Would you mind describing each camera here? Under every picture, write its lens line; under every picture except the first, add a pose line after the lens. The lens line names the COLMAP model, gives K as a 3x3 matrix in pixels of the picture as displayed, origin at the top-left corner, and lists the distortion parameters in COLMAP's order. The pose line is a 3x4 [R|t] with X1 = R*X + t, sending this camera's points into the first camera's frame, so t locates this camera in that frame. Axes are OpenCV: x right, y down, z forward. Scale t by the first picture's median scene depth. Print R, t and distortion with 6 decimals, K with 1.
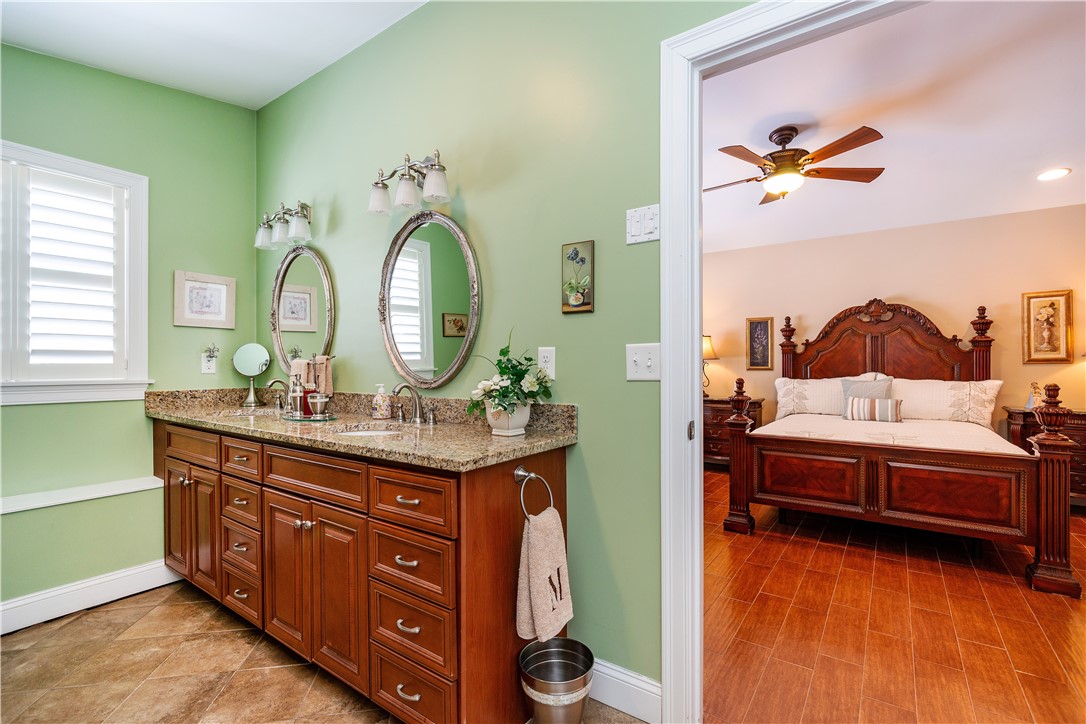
lens RADIAL K [[496.1, 0, 543.4], [0, 496.1, 361.0], [0, 0, 1]] dist [0.000918, 0.000899]
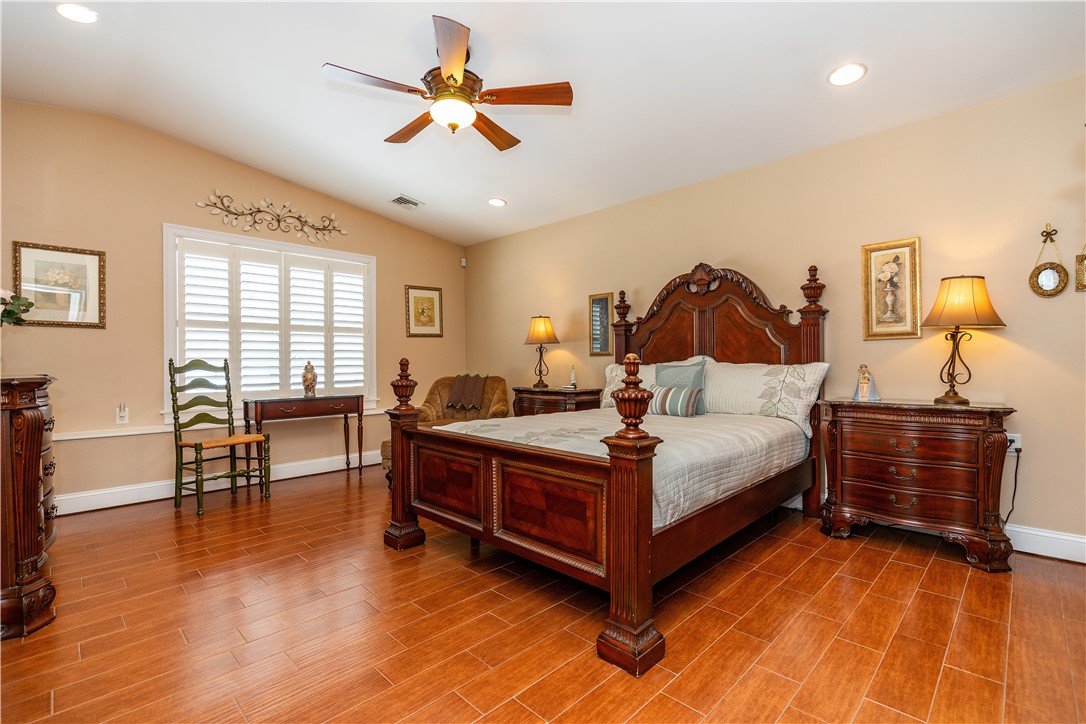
lens RADIAL K [[496.1, 0, 542.2], [0, 496.1, 366.0], [0, 0, 1]] dist [0.000918, 0.000899]
pose [[0.988318, -0.003918, -0.152357, 0.591330], [0.006165, 0.999879, 0.014281, 0.029813], [0.152283, -0.015053, 0.988222, 0.186349]]
